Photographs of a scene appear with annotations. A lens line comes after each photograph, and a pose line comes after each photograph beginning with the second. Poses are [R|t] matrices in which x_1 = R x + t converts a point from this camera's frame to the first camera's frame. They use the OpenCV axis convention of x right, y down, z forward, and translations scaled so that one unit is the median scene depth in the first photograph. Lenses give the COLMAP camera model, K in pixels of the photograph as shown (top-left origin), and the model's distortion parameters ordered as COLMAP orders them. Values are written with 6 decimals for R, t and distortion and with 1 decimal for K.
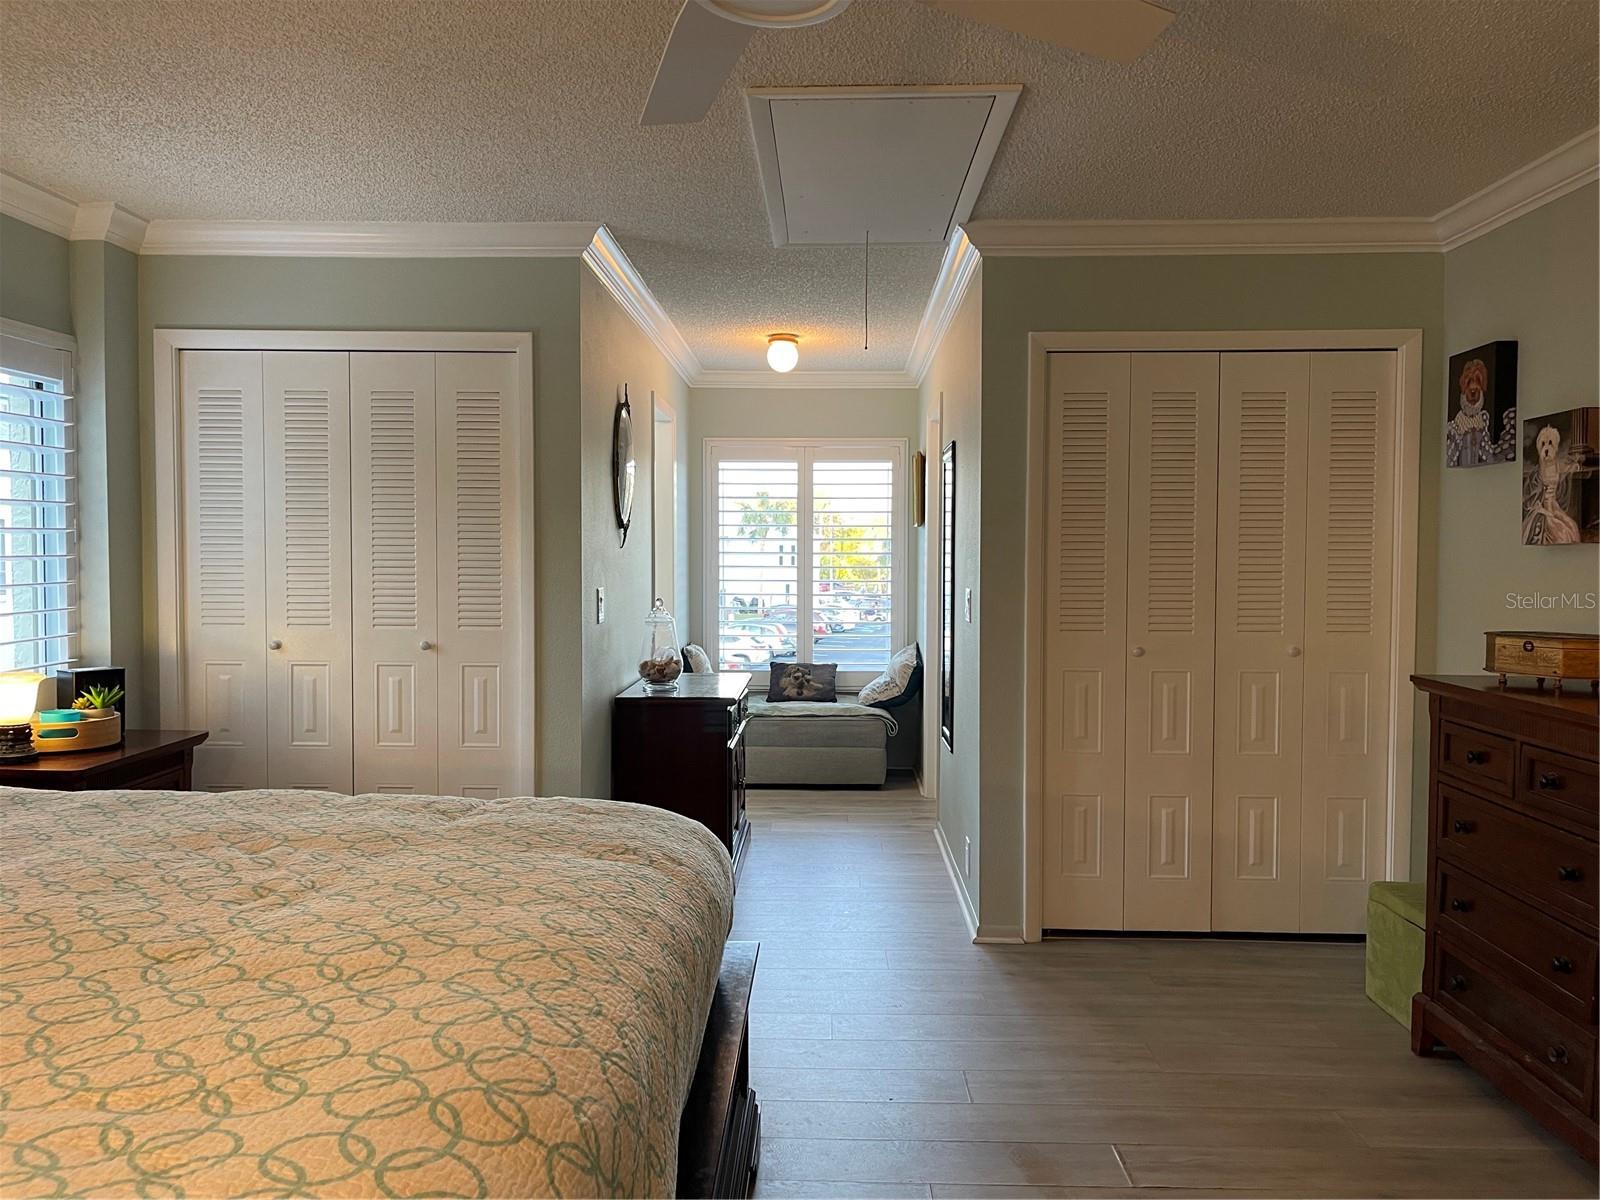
lens RADIAL K [[1194.6, 0, 800.0], [0, 1194.6, 600.0], [0, 0, 1]] dist [0.077039, -0.104973]
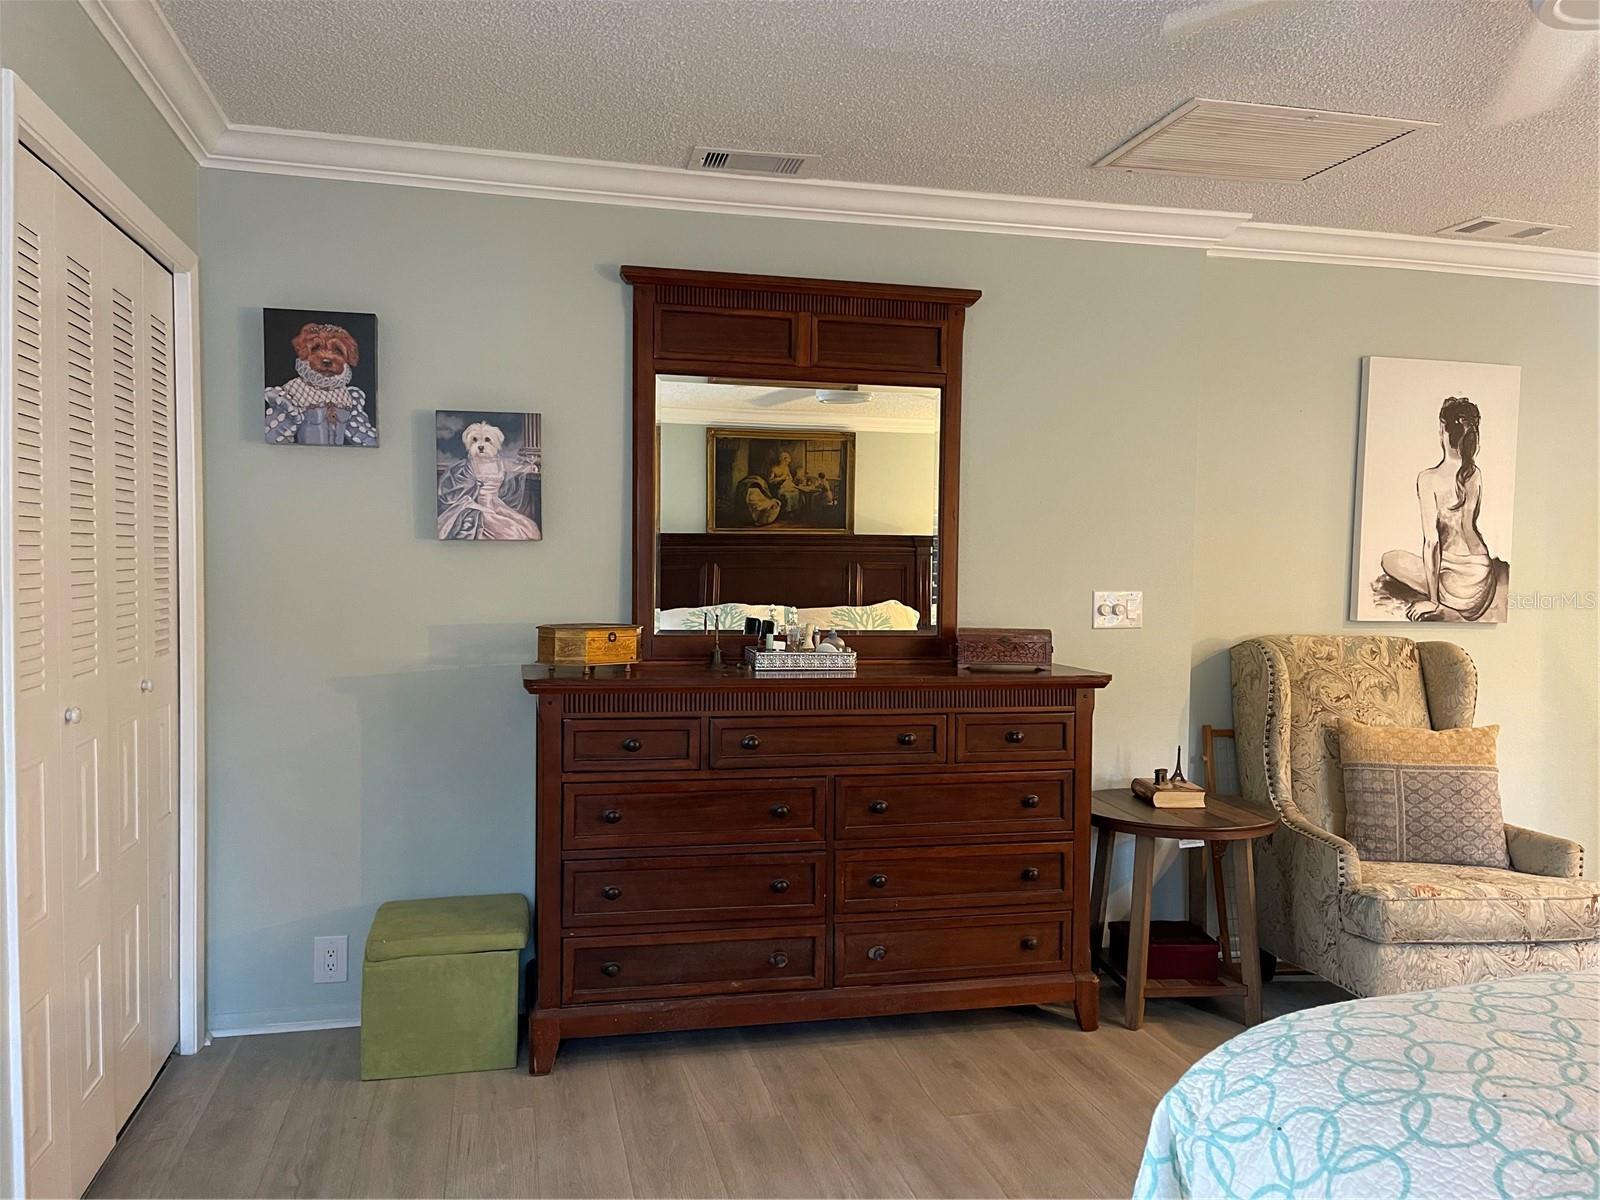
lens RADIAL K [[1204.5, 0, 799.0], [0, 1204.5, 604.7], [0, 0, 1]] dist [0.071227, -0.107594]
pose [[-0.254685, -0.044573, 0.965996, -0.355357], [0.019504, 0.998497, 0.051215, -0.031324], [-0.966827, 0.031884, -0.253433, 0.818901]]
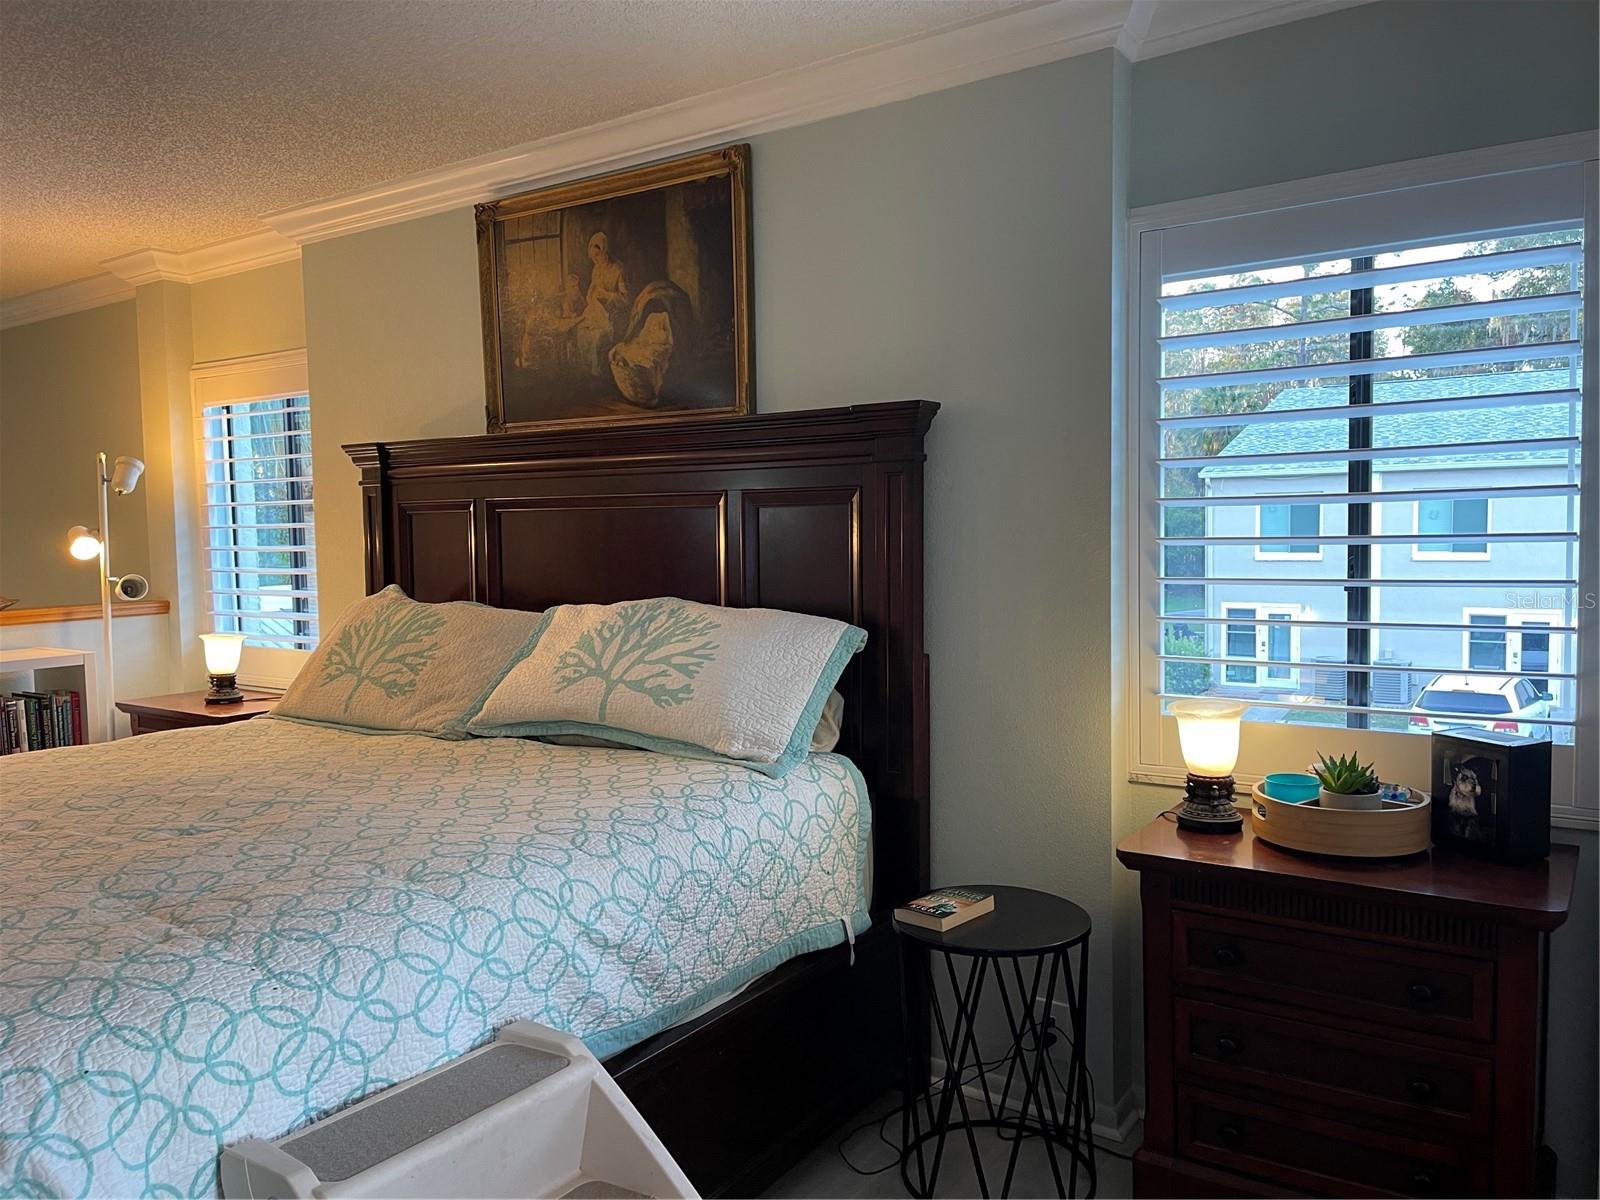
lens RADIAL K [[1204.5, 0, 799.0], [0, 1204.5, 604.7], [0, 0, 1]] dist [0.071227, -0.107594]
pose [[-0.552419, 0.055978, -0.831685, 0.068060], [-0.020751, 0.996510, 0.080856, -0.040676], [0.833308, 0.061925, -0.549329, 0.967524]]
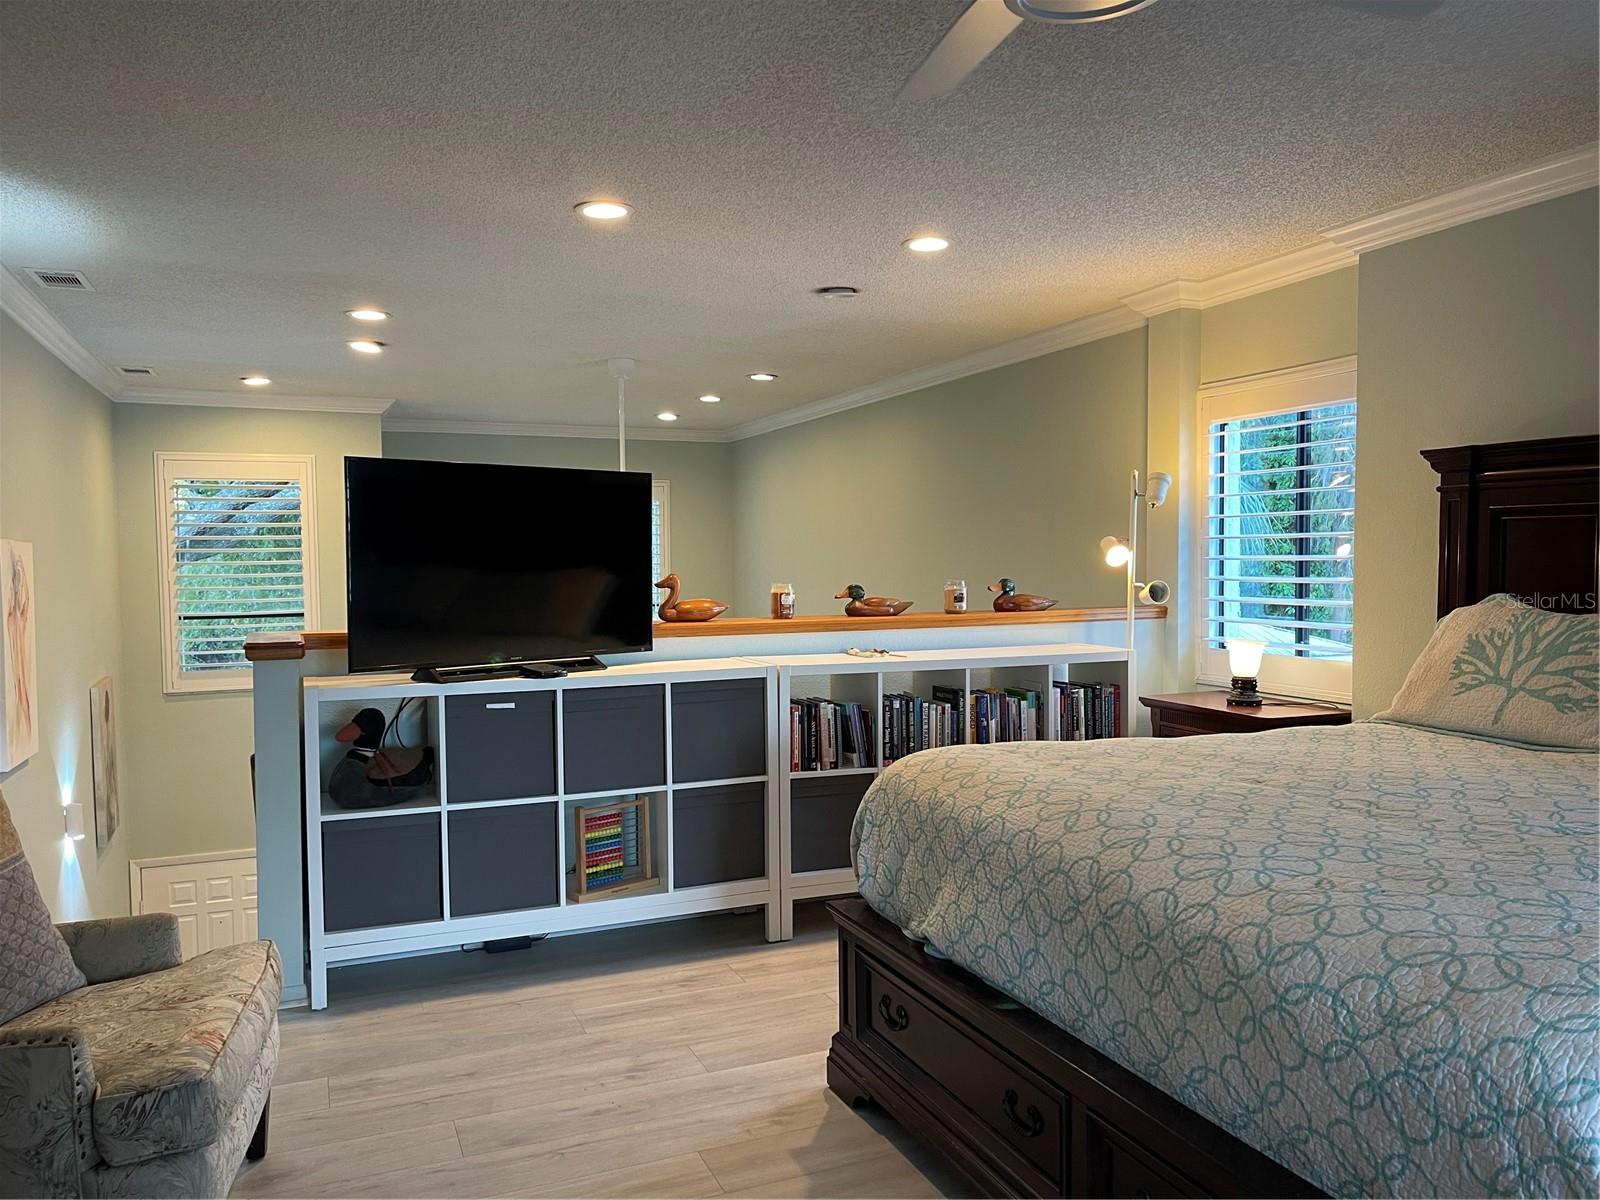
lens RADIAL K [[1196.5, 0, 800.6], [0, 1196.5, 618.6], [0, 0, 1]] dist [0.050233, -0.002947]
pose [[-0.913773, 0.024150, -0.405506, 0.283083], [-0.011441, 0.996305, 0.085117, -0.026406], [0.406064, 0.082418, -0.910121, 0.802692]]
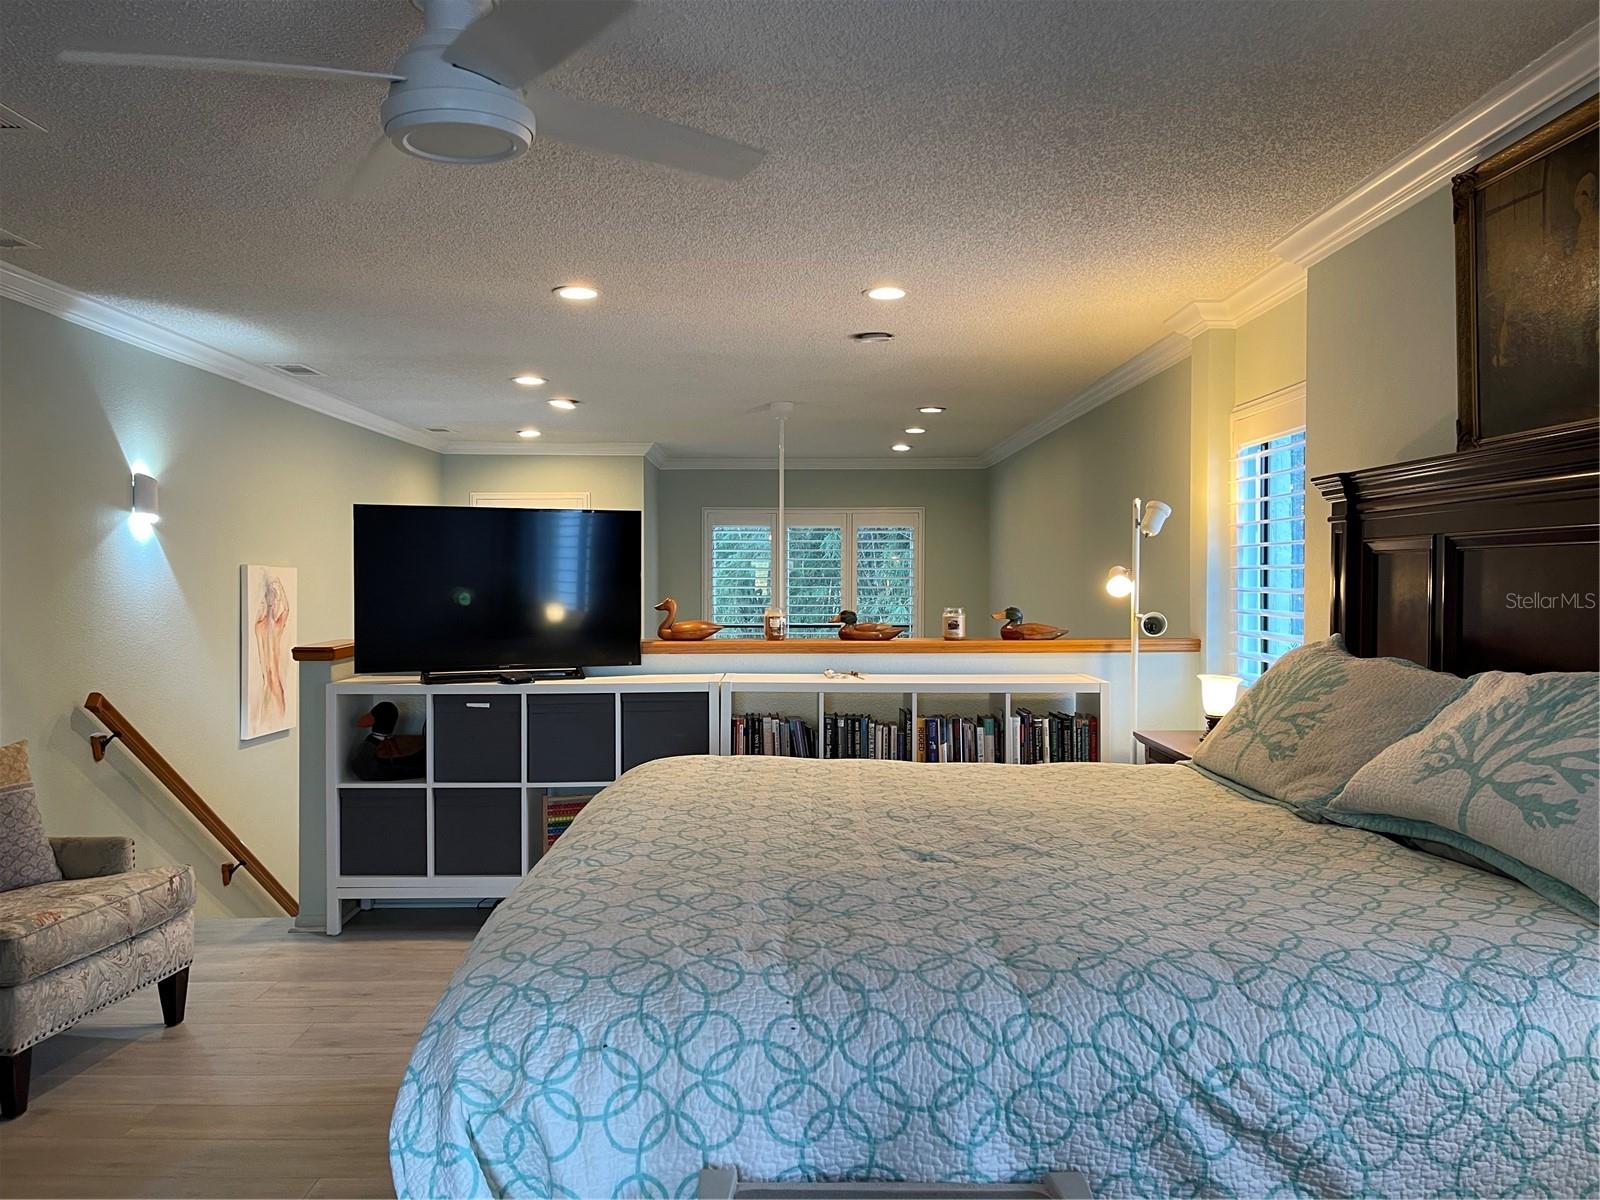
lens RADIAL K [[1194.6, 0, 800.0], [0, 1194.6, 600.0], [0, 0, 1]] dist [0.077039, -0.104973]
pose [[-0.999716, -0.003159, -0.023602, -0.146194], [-0.004482, 0.998408, 0.056222, -0.040996], [0.023386, 0.056312, -0.998139, 0.996011]]
